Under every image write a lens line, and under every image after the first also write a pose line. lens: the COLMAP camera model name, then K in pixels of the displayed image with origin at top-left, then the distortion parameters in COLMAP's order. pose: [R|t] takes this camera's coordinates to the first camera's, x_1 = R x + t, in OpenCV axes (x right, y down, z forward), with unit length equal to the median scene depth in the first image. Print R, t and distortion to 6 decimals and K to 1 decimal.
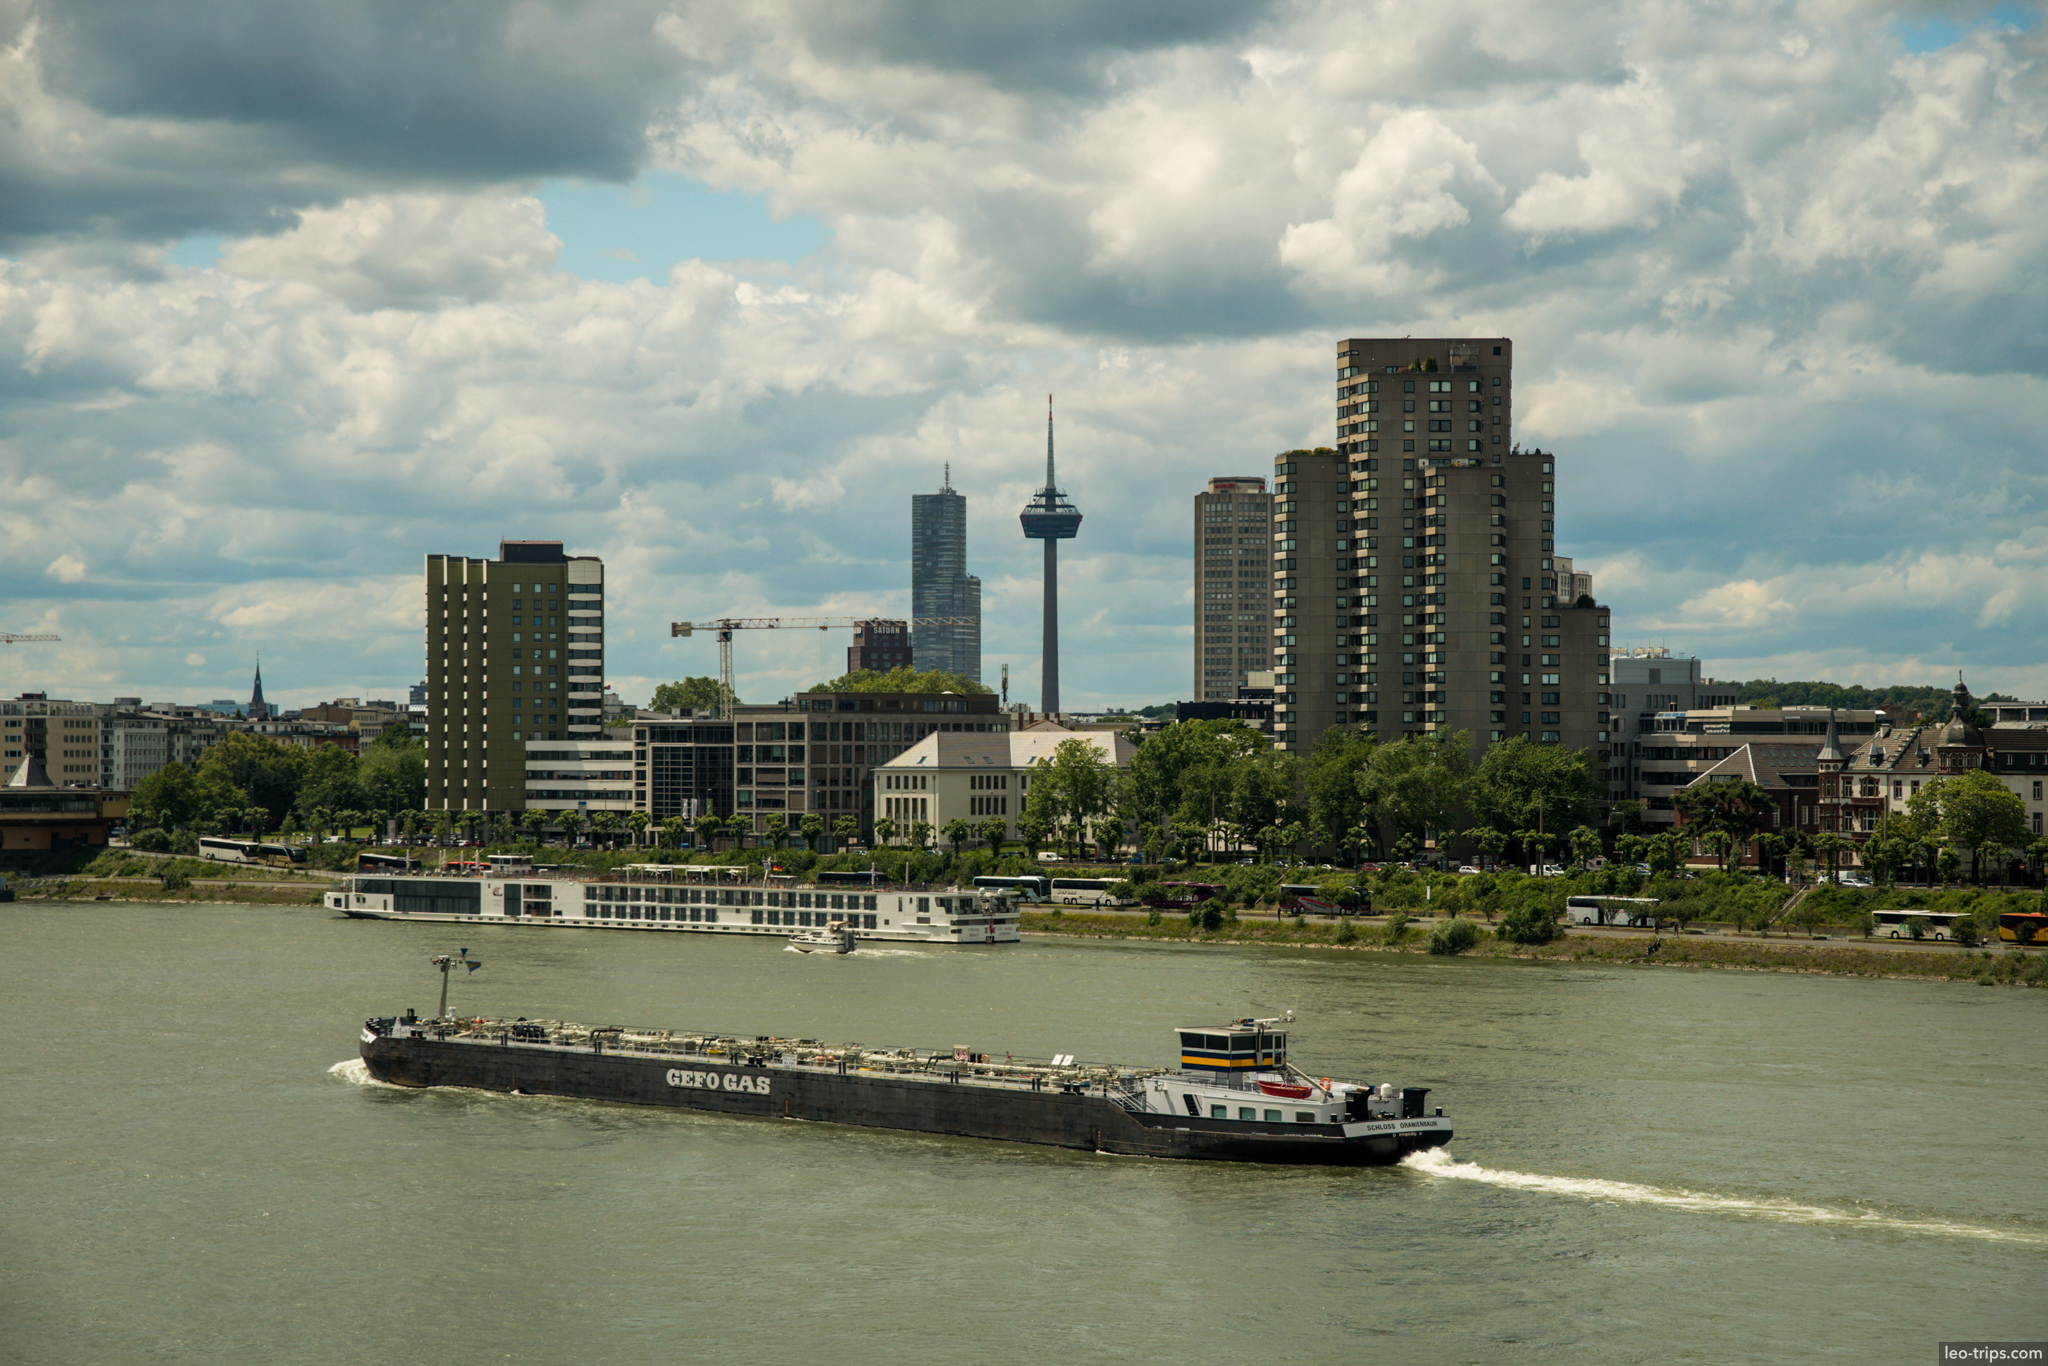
lens RADIAL K [[4591.8, 0, 1023.9], [0, 4591.8, 683.5], [0, 0, 1]] dist [0.031115, 0.000000]
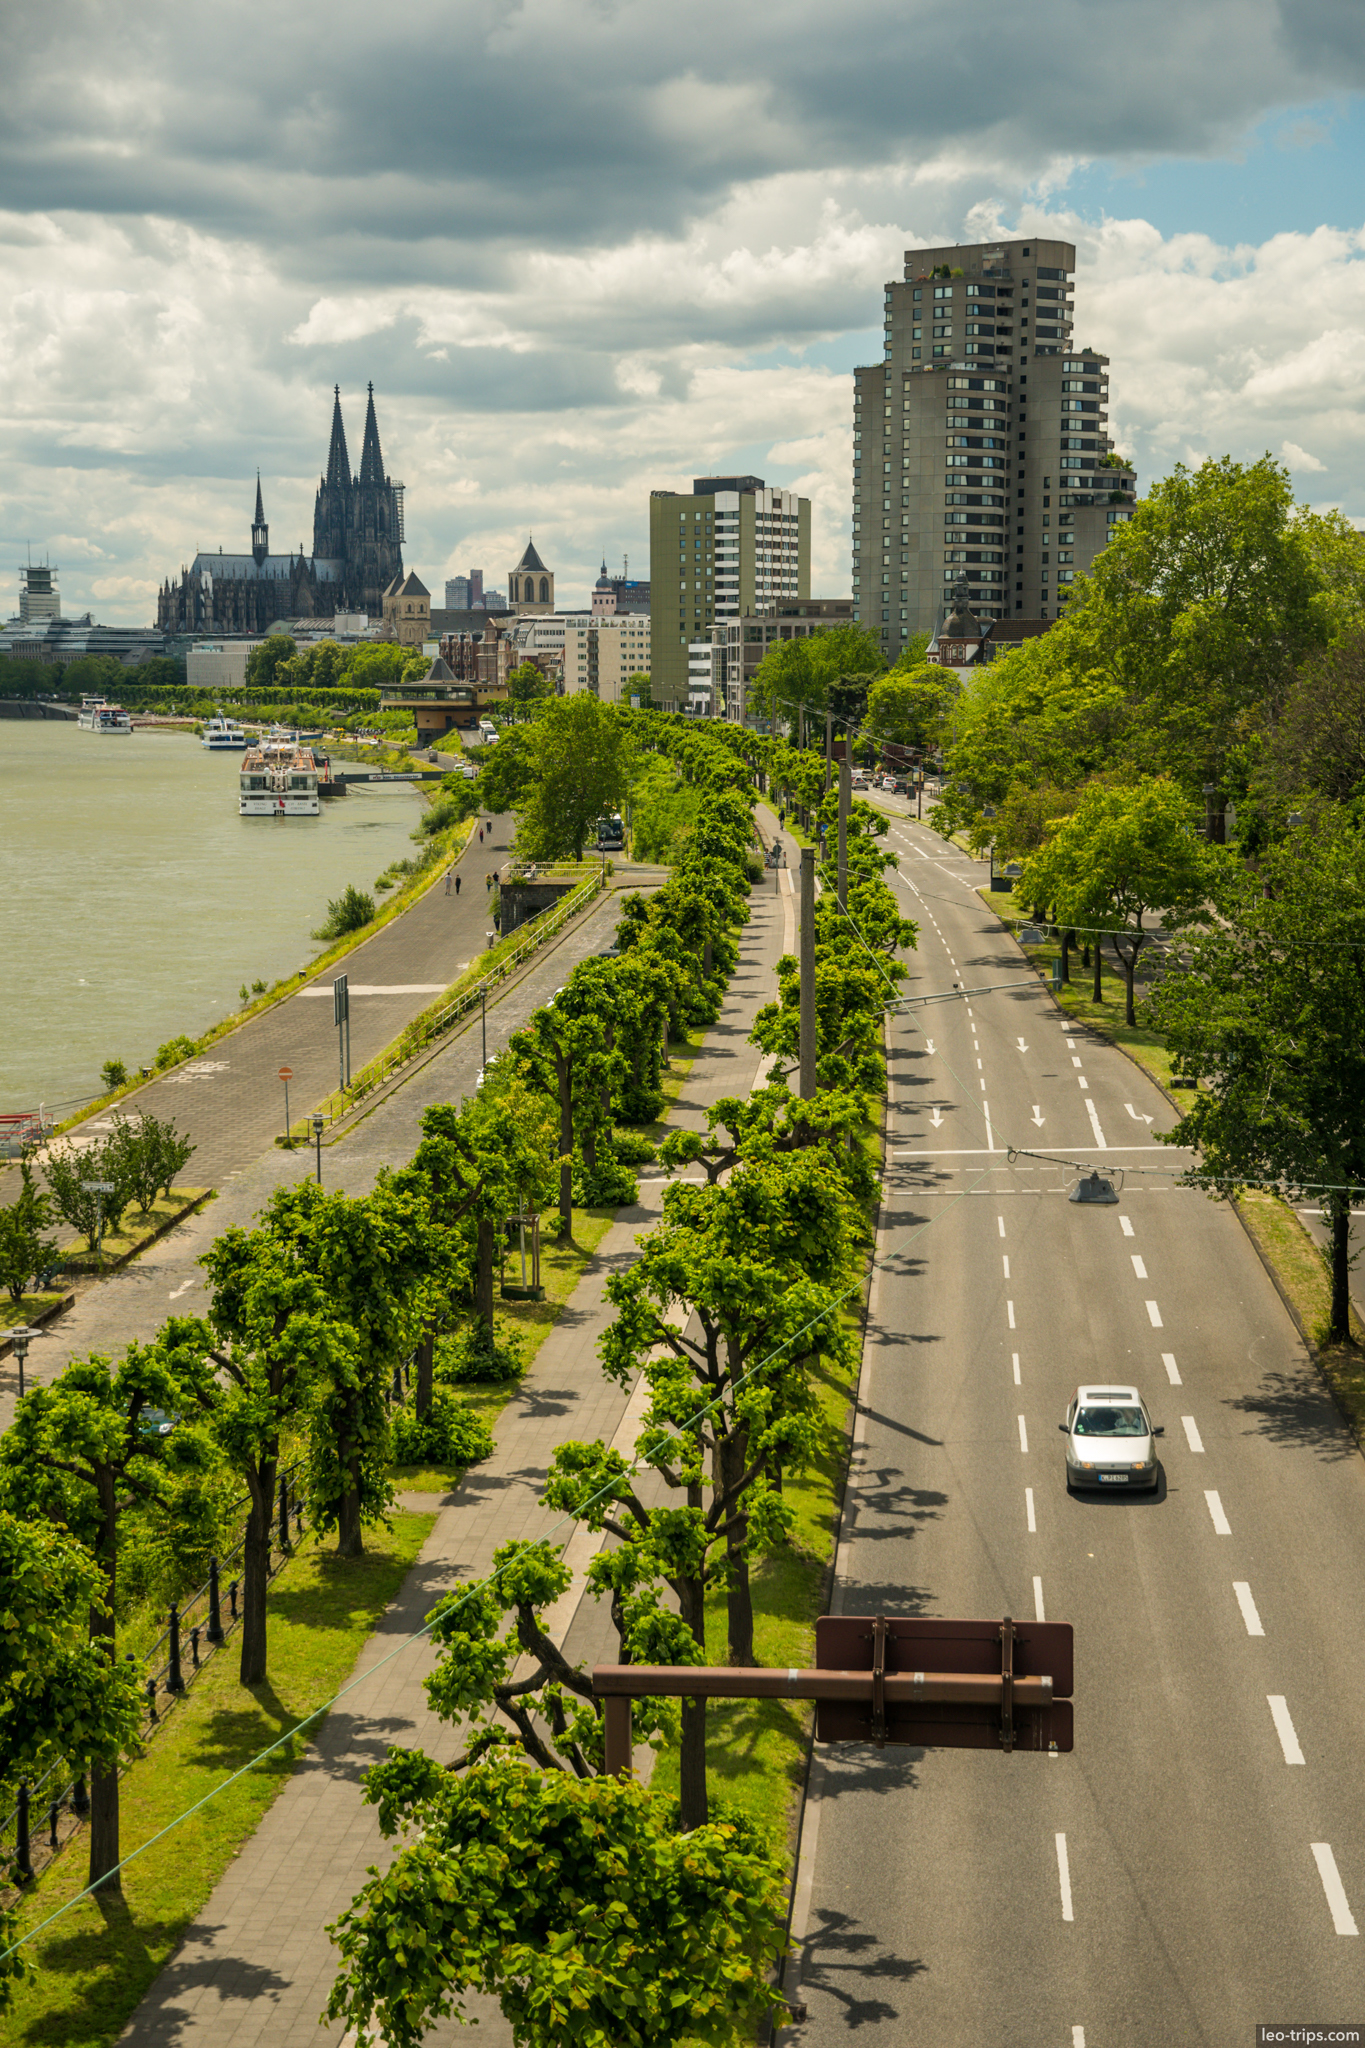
lens RADIAL K [[3337.8, 0, 682.4], [0, 3337.8, 1024.4], [0, 0, 1]] dist [0.036000, 0.000000]
pose [[0.753743, 0.068487, -0.653591, 0.535998], [0.012293, 0.992911, 0.118219, 0.009009], [0.657055, -0.097141, 0.747558, 0.372703]]
